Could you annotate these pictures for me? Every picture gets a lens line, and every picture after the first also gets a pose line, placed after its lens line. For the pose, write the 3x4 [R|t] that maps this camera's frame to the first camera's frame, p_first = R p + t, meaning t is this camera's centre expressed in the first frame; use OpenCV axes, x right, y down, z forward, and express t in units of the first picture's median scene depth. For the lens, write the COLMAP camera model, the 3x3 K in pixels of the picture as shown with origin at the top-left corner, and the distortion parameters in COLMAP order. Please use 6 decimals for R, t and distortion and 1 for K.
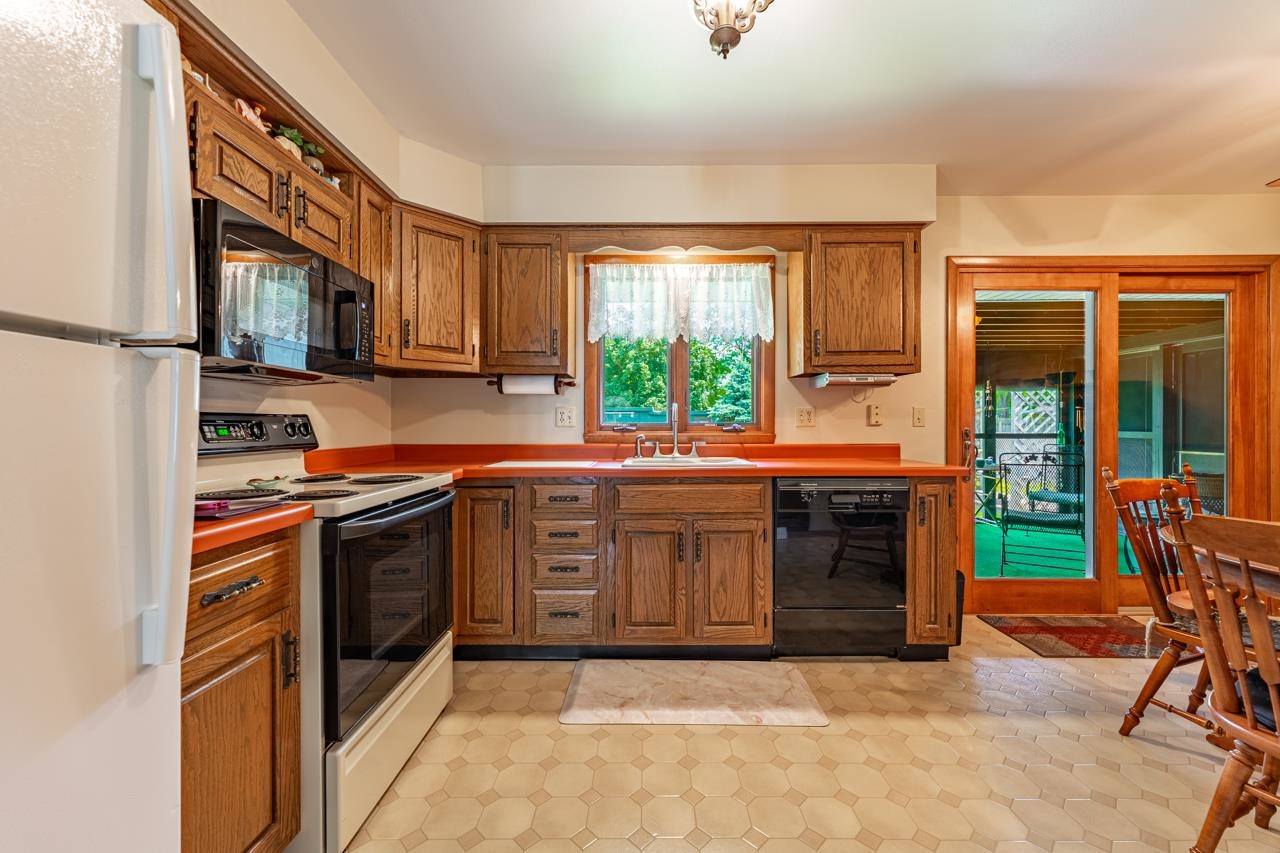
lens RADIAL K [[504.2, 0, 640.0], [0, 504.2, 426.5], [0, 0, 1]] dist [0.001792, 0.000267]
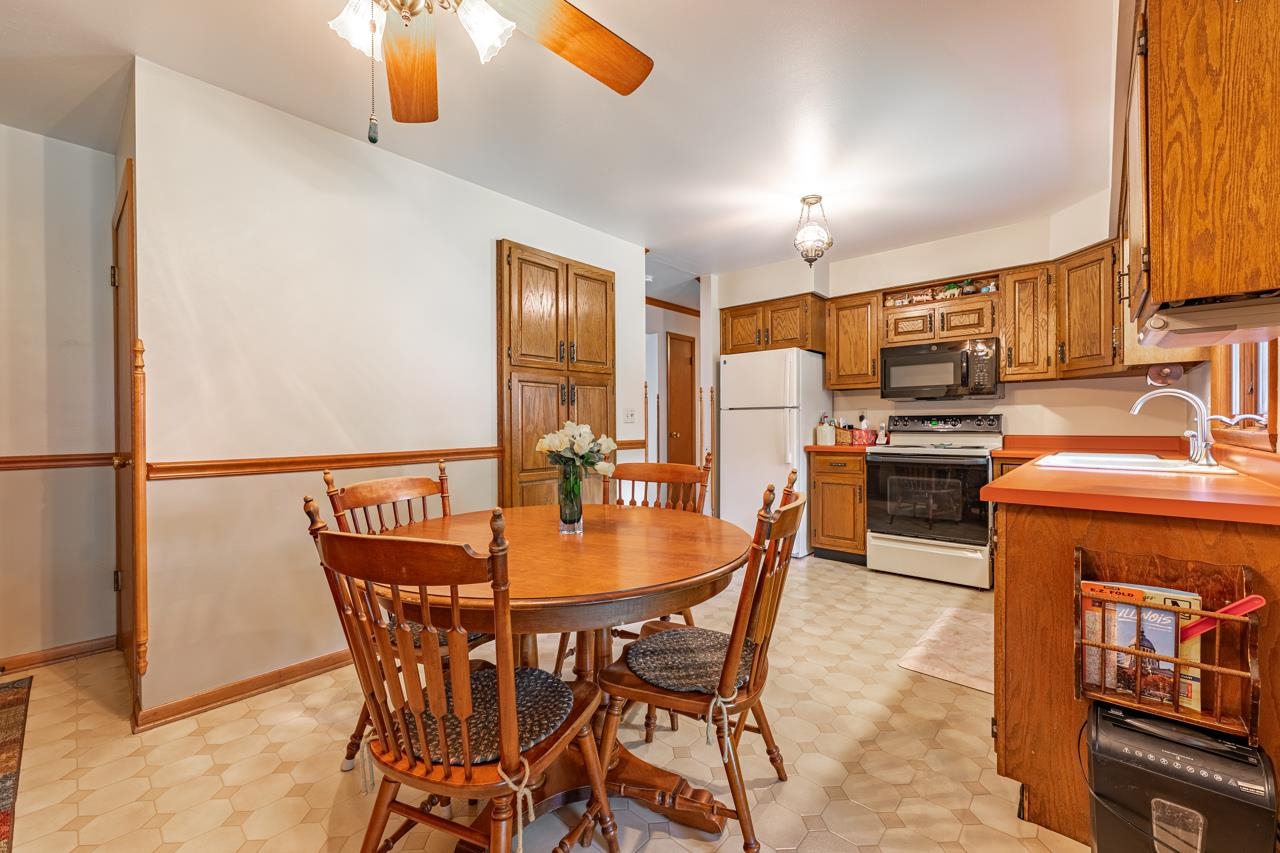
lens RADIAL K [[519.3, 0, 631.2], [0, 519.3, 423.6], [0, 0, 1]] dist [-0.000235, 0.000056]
pose [[-0.671843, 0.006175, -0.740668, 1.310012], [0.006222, 0.999977, 0.002693, -0.001955], [0.740668, -0.002799, -0.671866, 1.030738]]
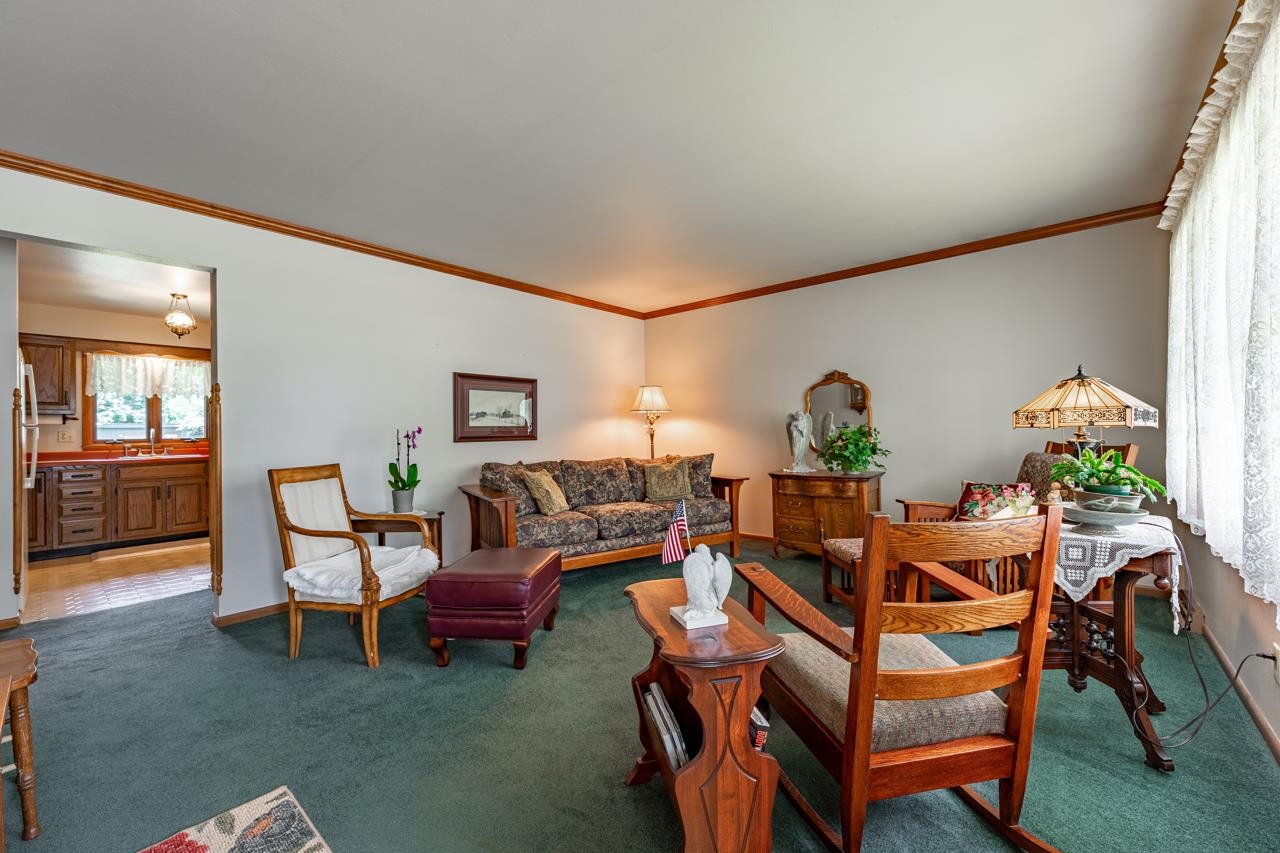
lens RADIAL K [[504.2, 0, 640.0], [0, 504.2, 426.5], [0, 0, 1]] dist [0.001792, 0.000267]
pose [[0.638085, -0.002426, 0.769962, -0.272435], [0.007087, 0.999971, -0.002723, -0.041087], [-0.769933, 0.007195, 0.638084, -2.018446]]
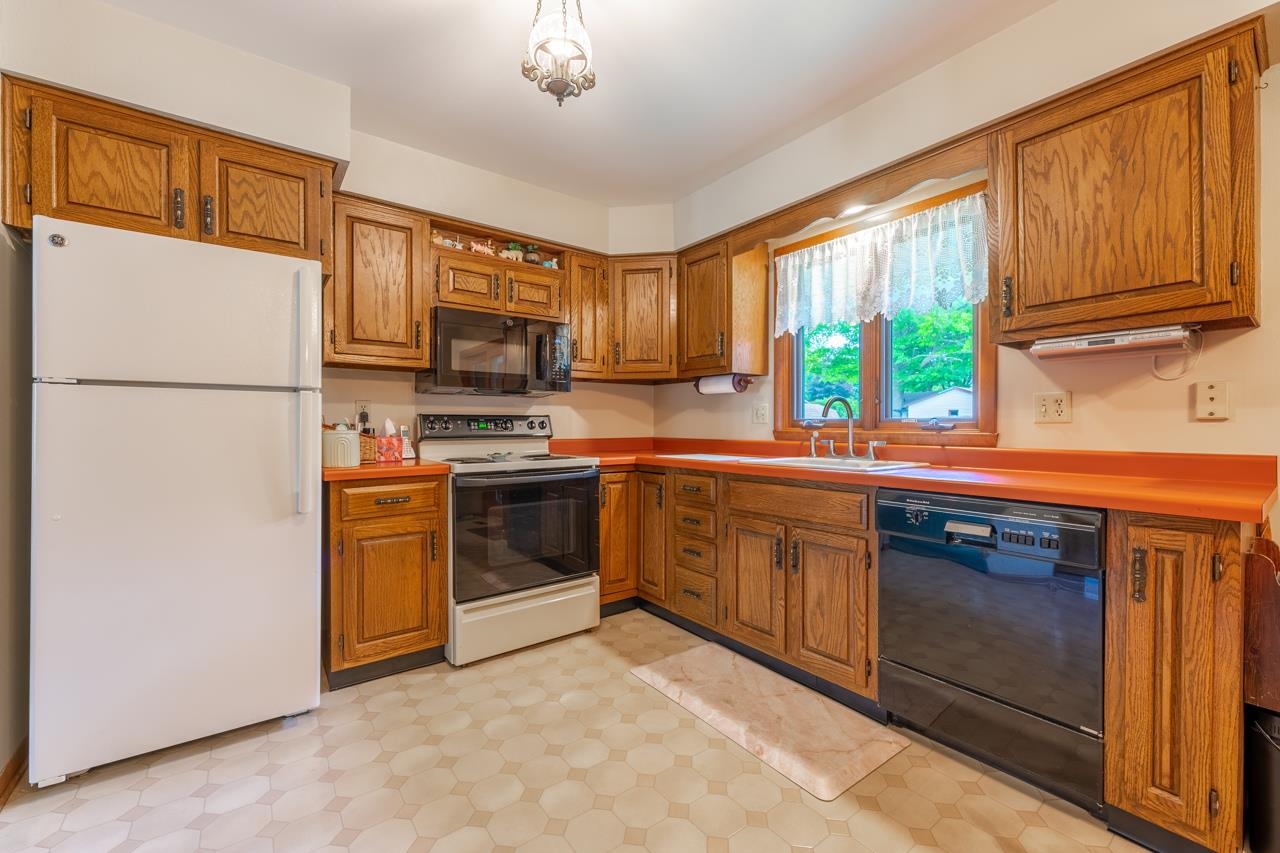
lens RADIAL K [[513.4, 0, 645.2], [0, 513.4, 426.0], [0, 0, 1]] dist [-0.000179, 0.000005]
pose [[0.611893, 0.002967, -0.790935, 0.626660], [-0.001756, 0.999996, 0.002393, 0.004523], [0.790939, -0.000075, 0.611895, 0.217456]]
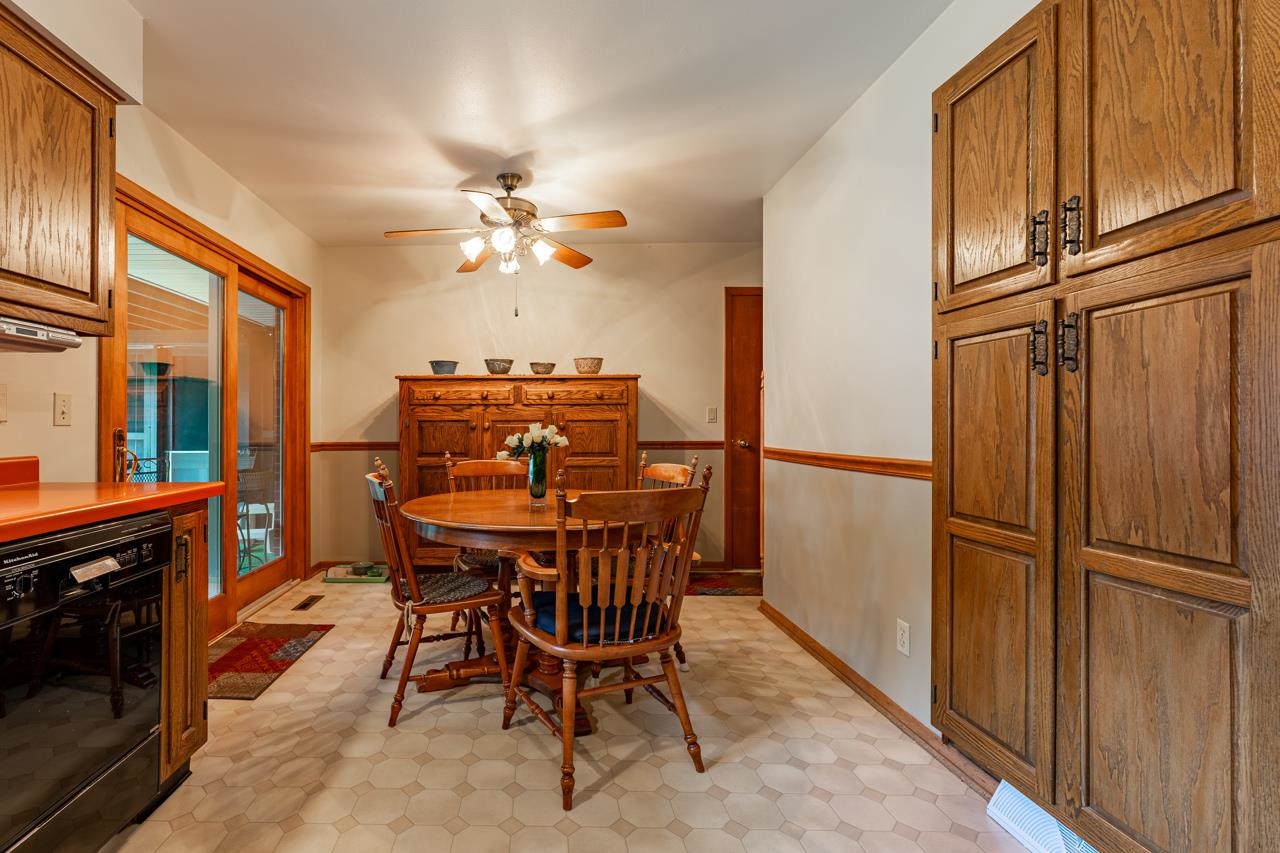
lens RADIAL K [[561.4, 0, 534.1], [0, 561.4, 423.9], [0, 0, 1]] dist [0.000502, 0.000096]
pose [[0.007138, 0.004587, 0.999964, -0.130448], [0.003482, 0.999983, -0.004611, 0.003718], [-0.999968, 0.003515, 0.007122, 0.514159]]
